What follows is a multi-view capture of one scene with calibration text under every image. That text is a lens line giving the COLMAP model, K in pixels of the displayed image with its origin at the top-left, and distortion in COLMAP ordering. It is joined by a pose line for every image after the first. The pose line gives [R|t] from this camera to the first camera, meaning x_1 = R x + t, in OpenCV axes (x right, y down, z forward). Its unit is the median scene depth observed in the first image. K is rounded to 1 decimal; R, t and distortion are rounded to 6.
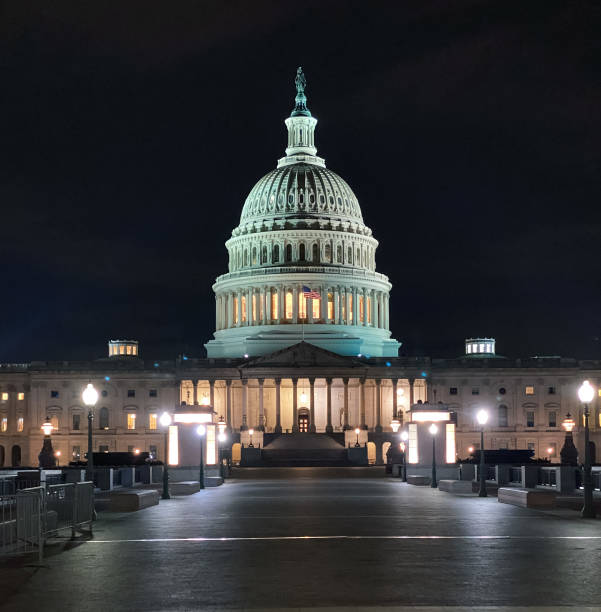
lens RADIAL K [[1227.4, 0, 300.7], [0, 1227.4, 398.5], [0, 0, 1]] dist [0.061910, 0.195029]
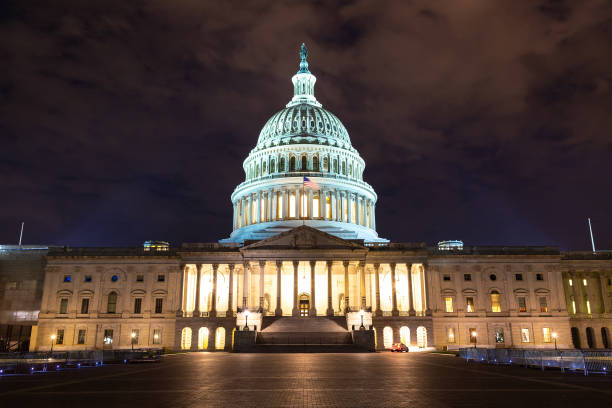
lens RADIAL K [[506.7, 0, 307.0], [0, 506.7, 204.8], [0, 0, 1]] dist [-0.004615, 0.002374]
pose [[0.999994, 0.003253, 0.001512, 0.003482], [-0.002841, 0.975605, -0.219517, 0.027527], [-0.002189, 0.219511, 0.975608, 0.533652]]
